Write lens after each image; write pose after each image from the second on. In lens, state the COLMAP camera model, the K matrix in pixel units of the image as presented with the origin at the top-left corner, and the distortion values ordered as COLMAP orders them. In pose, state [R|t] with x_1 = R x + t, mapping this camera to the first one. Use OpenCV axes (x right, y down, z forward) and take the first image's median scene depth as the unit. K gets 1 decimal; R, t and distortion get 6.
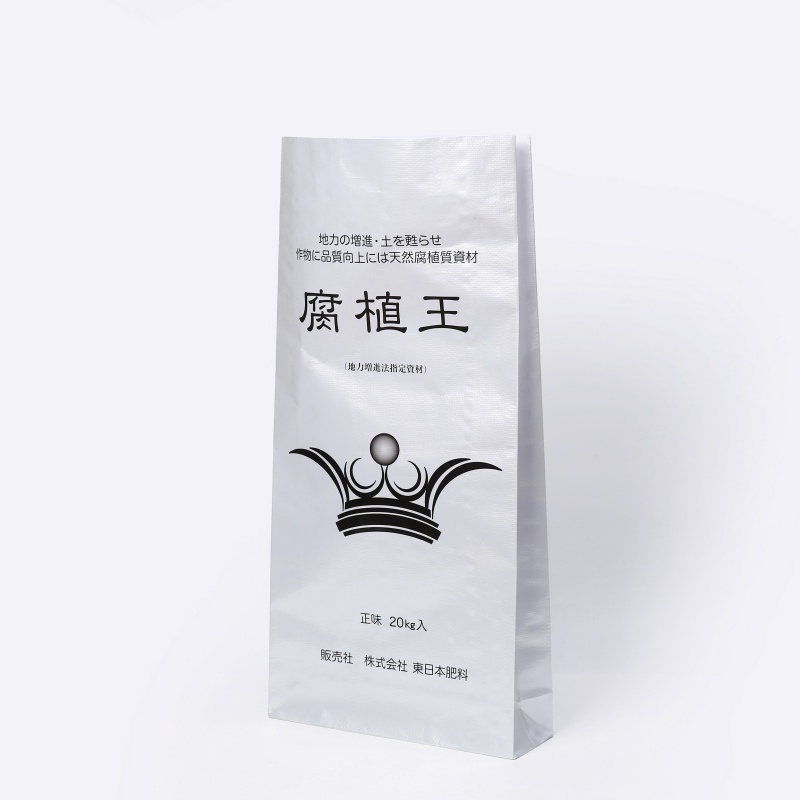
lens RADIAL K [[1643.0, 0, 400.0], [0, 1643.0, 400.0], [0, 0, 1]] dist [0.071217, 0.009431]
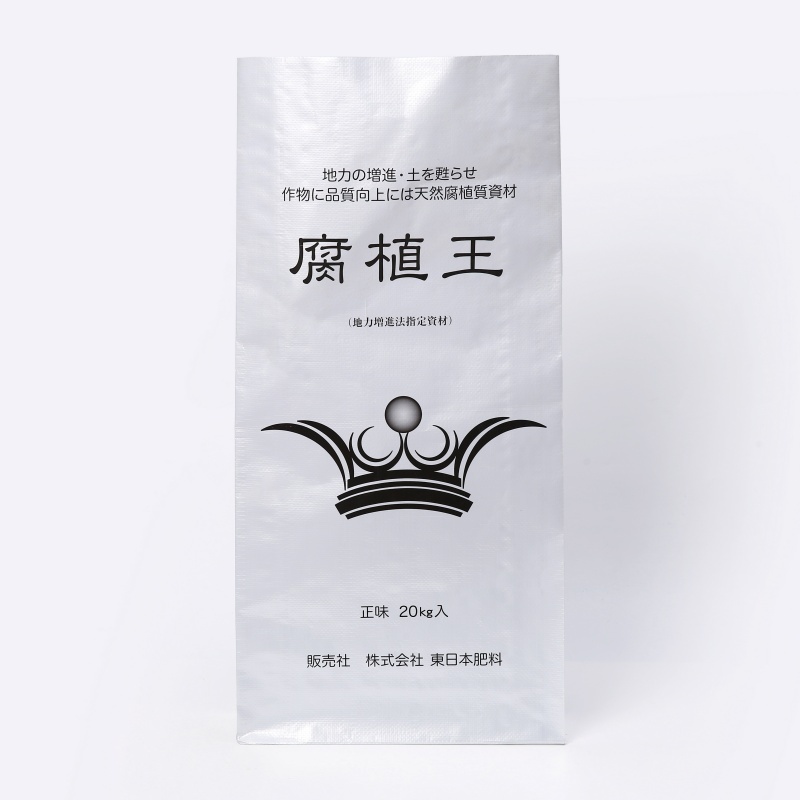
lens RADIAL K [[1643.0, 0, 400.0], [0, 1643.0, 400.0], [0, 0, 1]] dist [0.071217, 0.009431]
pose [[0.906316, -0.057031, 0.418735, -0.381131], [0.063622, 0.997973, -0.001782, 0.023967], [-0.417785, 0.028256, 0.908107, 0.203808]]
